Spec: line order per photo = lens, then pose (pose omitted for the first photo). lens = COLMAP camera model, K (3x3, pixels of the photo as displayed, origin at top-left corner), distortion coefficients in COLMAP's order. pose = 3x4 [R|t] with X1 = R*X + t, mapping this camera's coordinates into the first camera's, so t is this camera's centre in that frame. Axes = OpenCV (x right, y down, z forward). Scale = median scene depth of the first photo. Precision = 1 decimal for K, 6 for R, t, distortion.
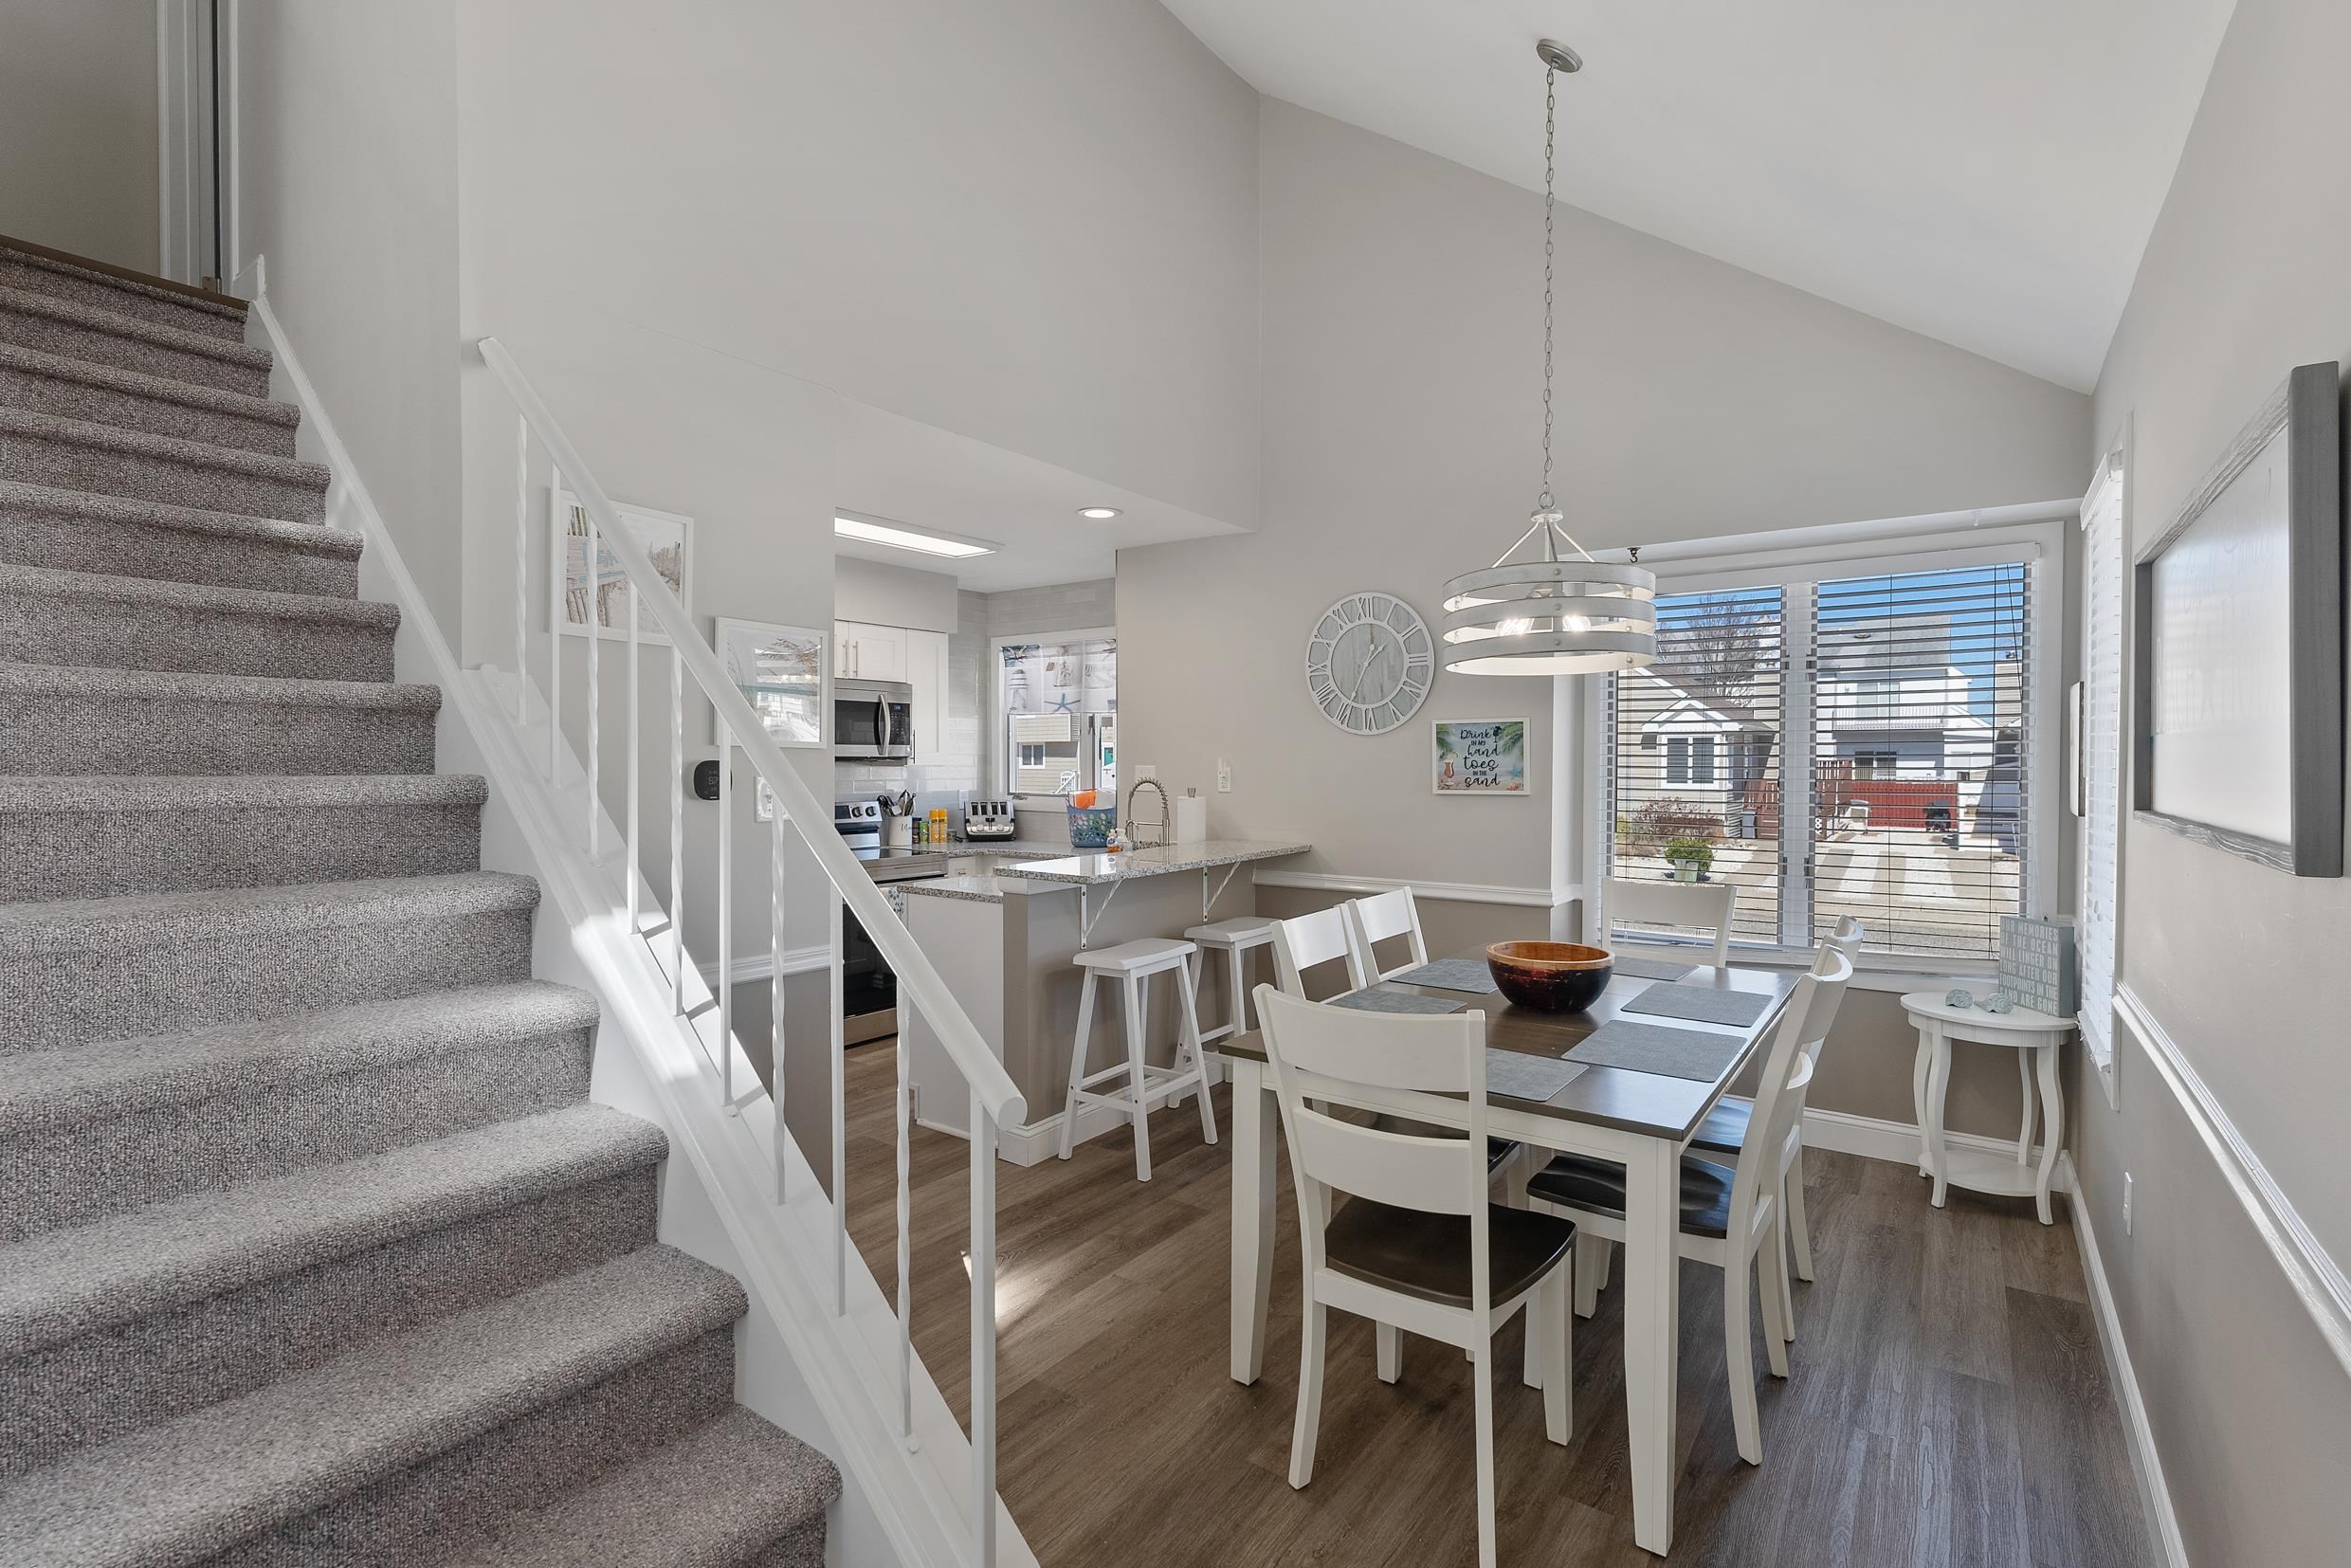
lens RADIAL K [[1068.6, 0, 1199.4], [0, 1068.6, 790.9], [0, 0, 1]] dist [-0.005383, 0.000559]
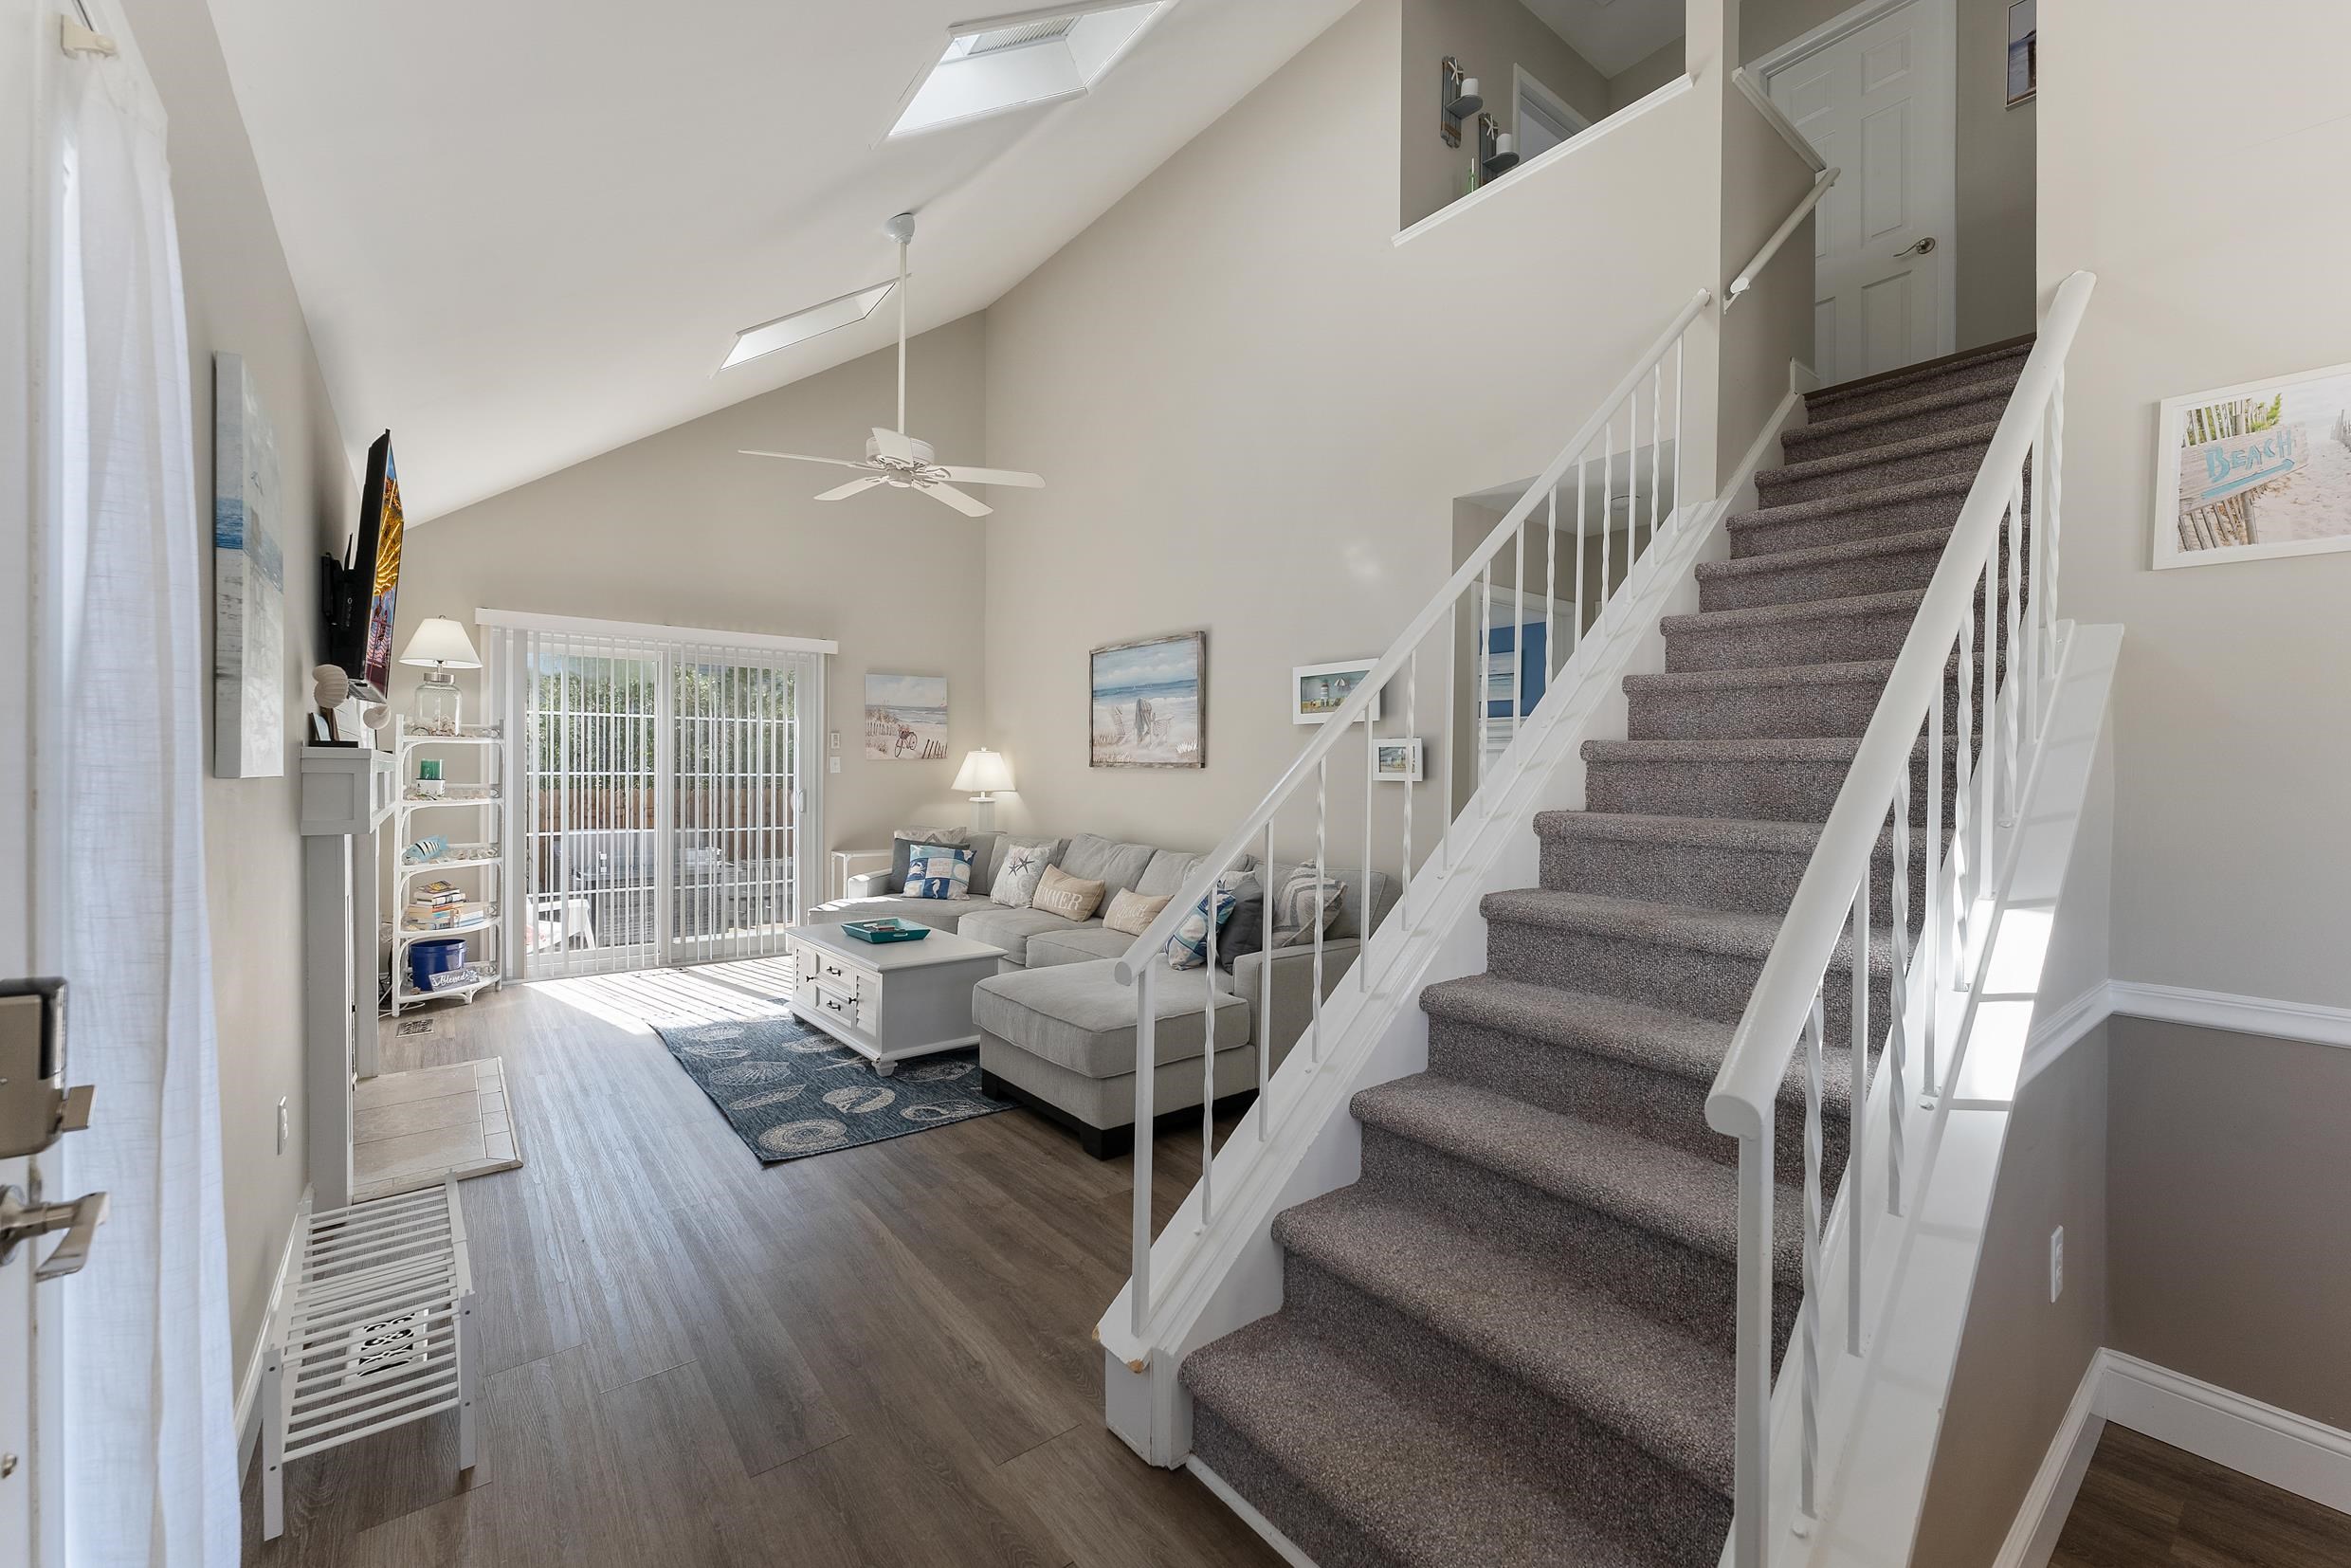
lens RADIAL K [[952.0, 0, 1192.0], [0, 952.0, 786.8], [0, 0, 1]] dist [0.000739, -0.000052]
pose [[-0.280343, 0.010250, -0.959845, 0.155557], [-0.035457, 0.999150, 0.021025, 0.016762], [0.959245, 0.039928, -0.279741, 0.213116]]
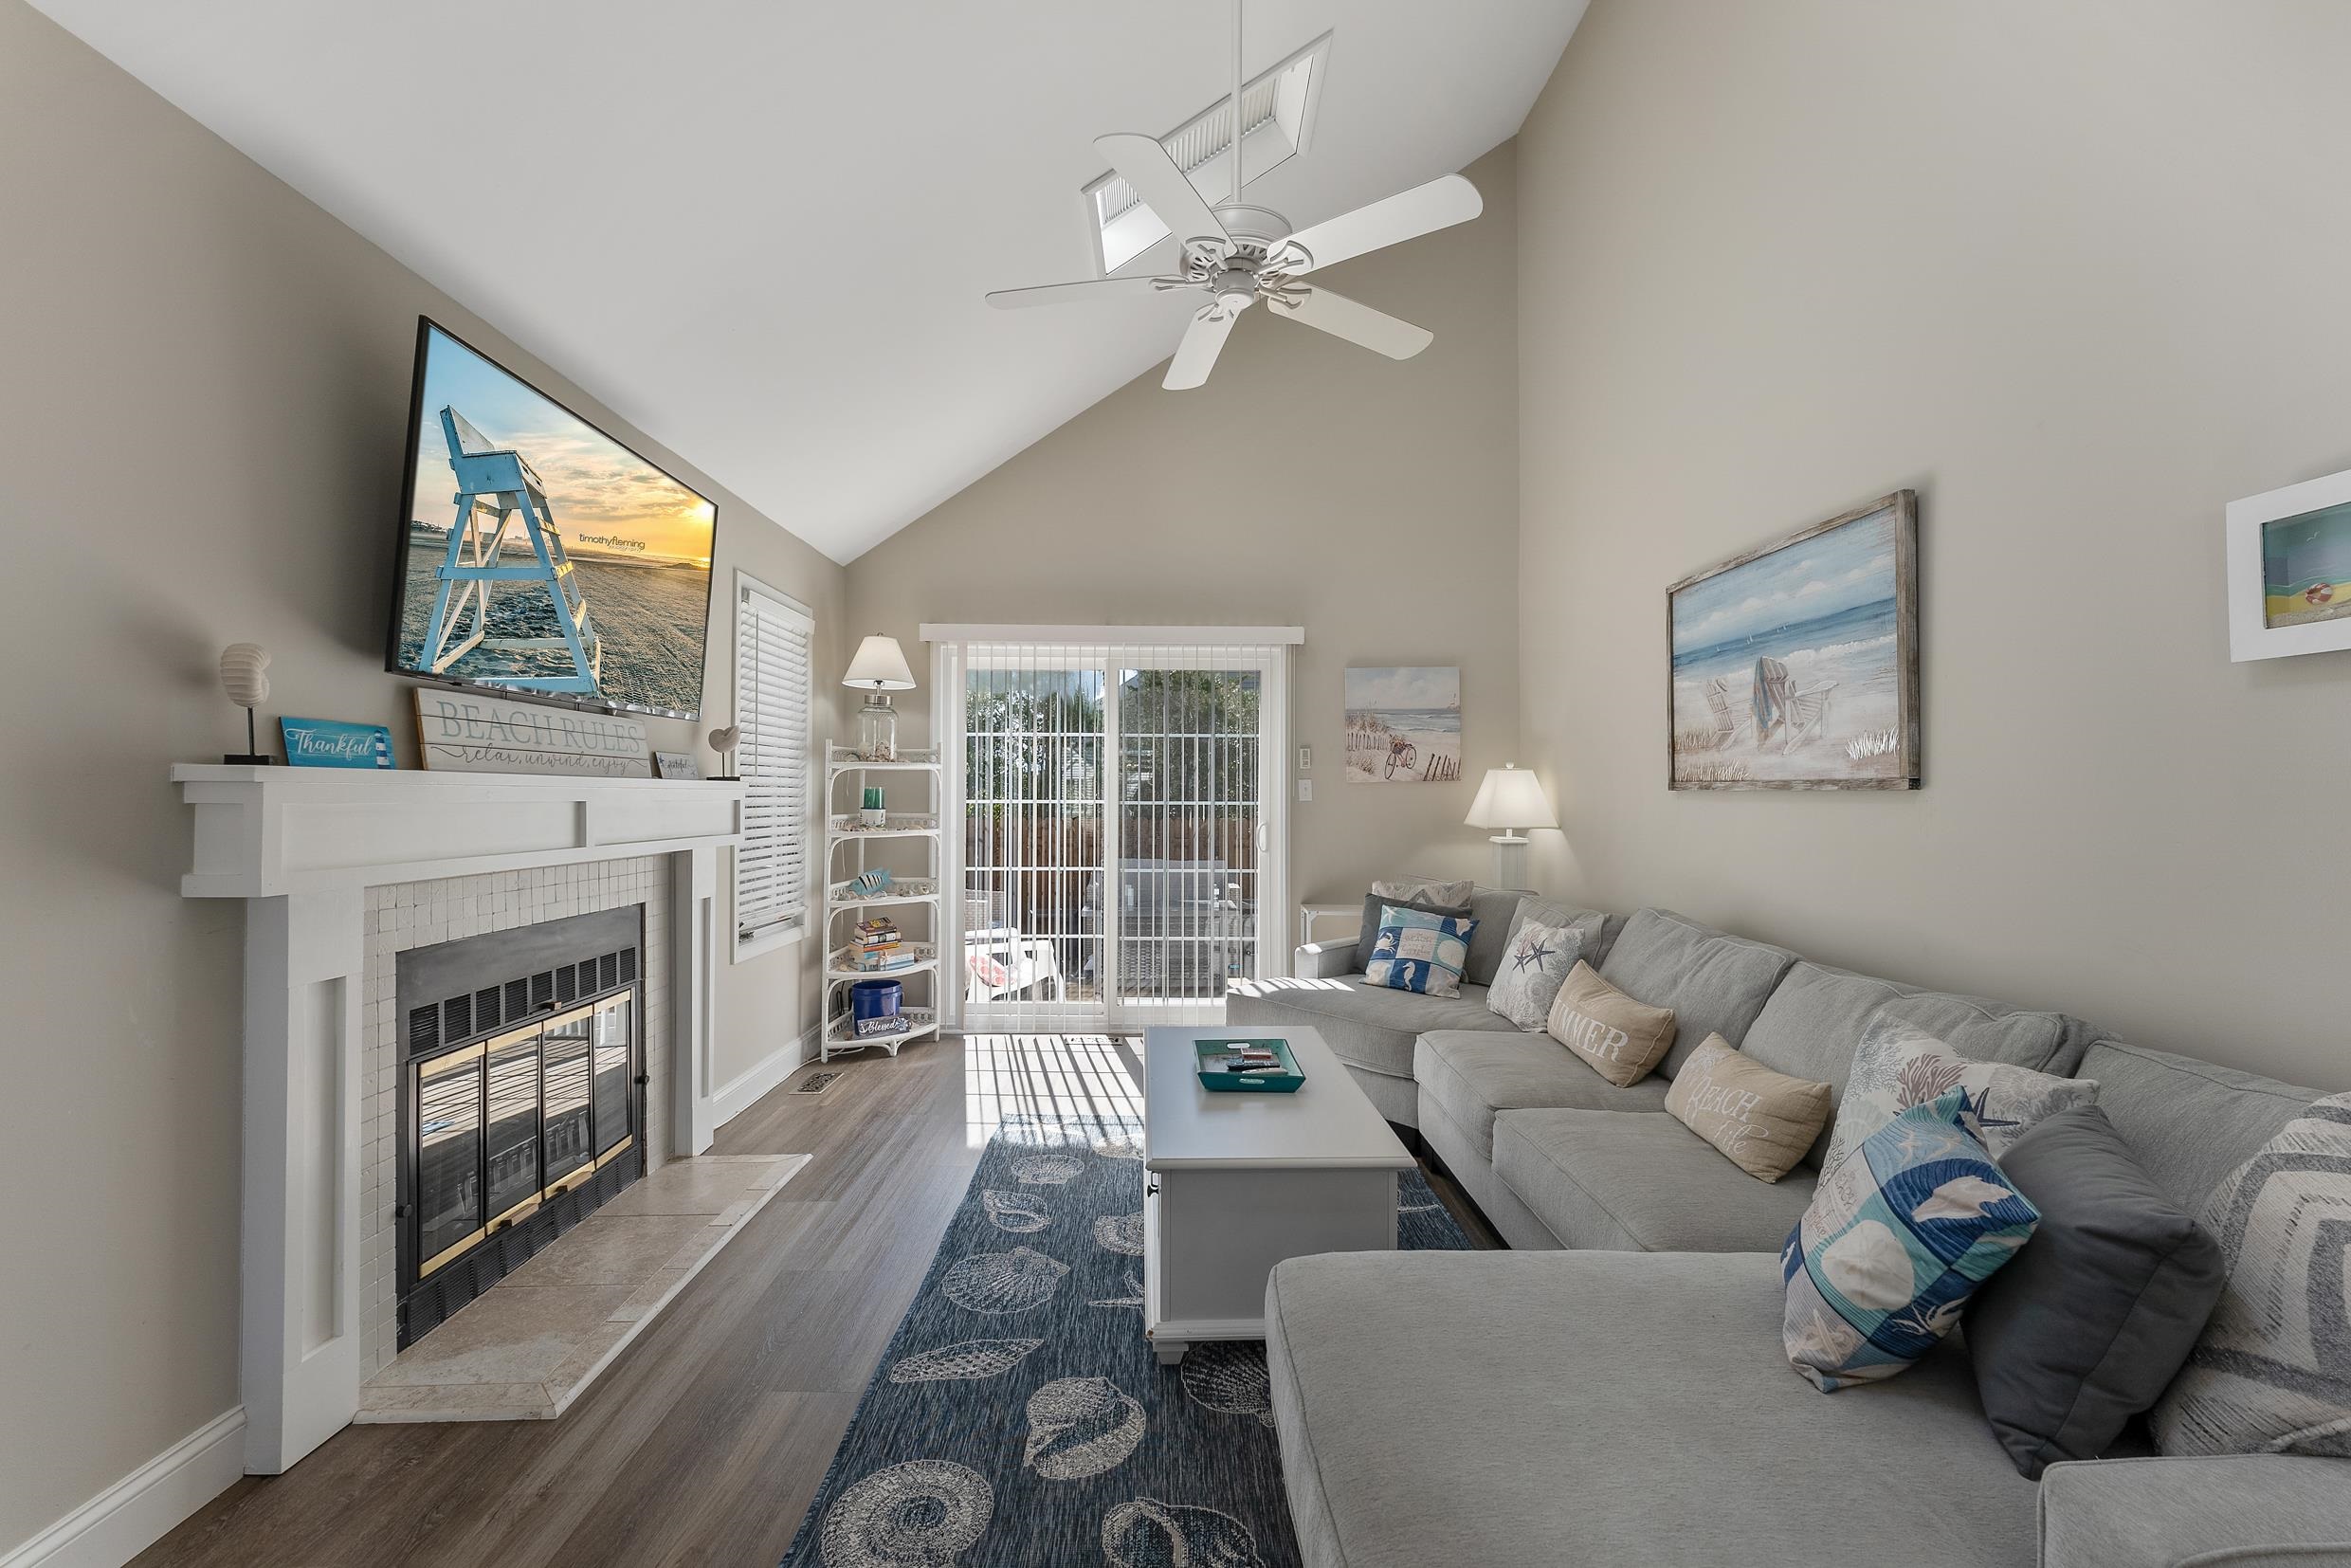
lens RADIAL K [[952.0, 0, 1172.5], [0, 952.0, 781.6], [0, 0, 1]] dist [0.000739, -0.000052]
pose [[-0.813446, -0.012949, -0.581496, -0.289947], [-0.021174, 0.999749, 0.007357, 0.018341], [0.581254, 0.018298, -0.813516, 0.098175]]
